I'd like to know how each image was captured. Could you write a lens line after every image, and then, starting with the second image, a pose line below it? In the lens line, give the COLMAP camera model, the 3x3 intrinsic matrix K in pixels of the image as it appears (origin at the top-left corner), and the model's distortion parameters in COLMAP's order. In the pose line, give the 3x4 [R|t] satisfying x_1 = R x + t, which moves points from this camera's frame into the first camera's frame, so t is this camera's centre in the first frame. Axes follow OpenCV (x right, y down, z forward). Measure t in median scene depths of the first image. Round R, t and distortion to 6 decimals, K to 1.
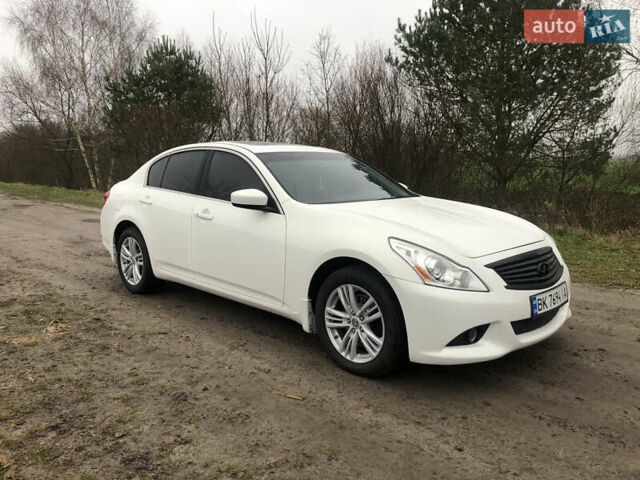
lens RADIAL K [[533.4, 0, 319.3], [0, 533.4, 221.4], [0, 0, 1]] dist [0.004144, 0.004864]
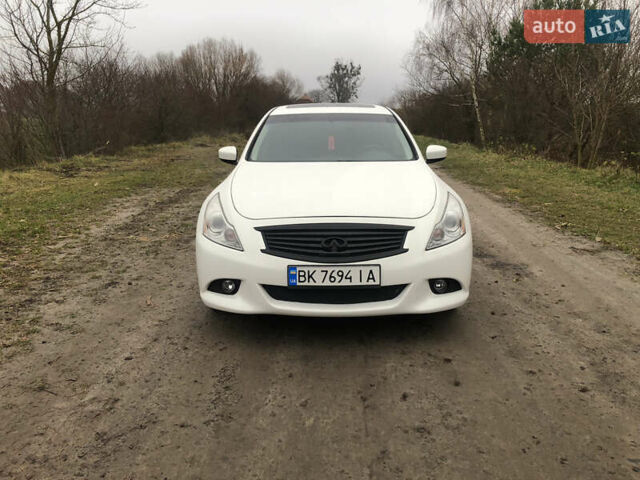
lens RADIAL K [[533.4, 0, 319.3], [0, 533.4, 221.4], [0, 0, 1]] dist [0.004144, 0.004864]
pose [[0.696090, 0.131047, -0.705893, 0.718911], [-0.069500, 0.990882, 0.115420, -0.038015], [0.714583, -0.031284, 0.698851, 0.222098]]
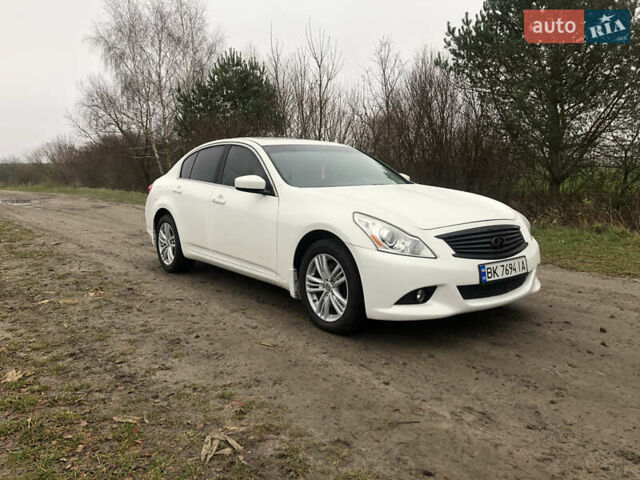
lens RADIAL K [[533.4, 0, 319.3], [0, 533.4, 221.4], [0, 0, 1]] dist [0.004144, 0.004864]
pose [[0.990865, 0.004728, -0.134772, 0.136647], [-0.006663, 0.999881, -0.013908, 0.042929], [0.134690, 0.014679, 0.990779, -0.098470]]
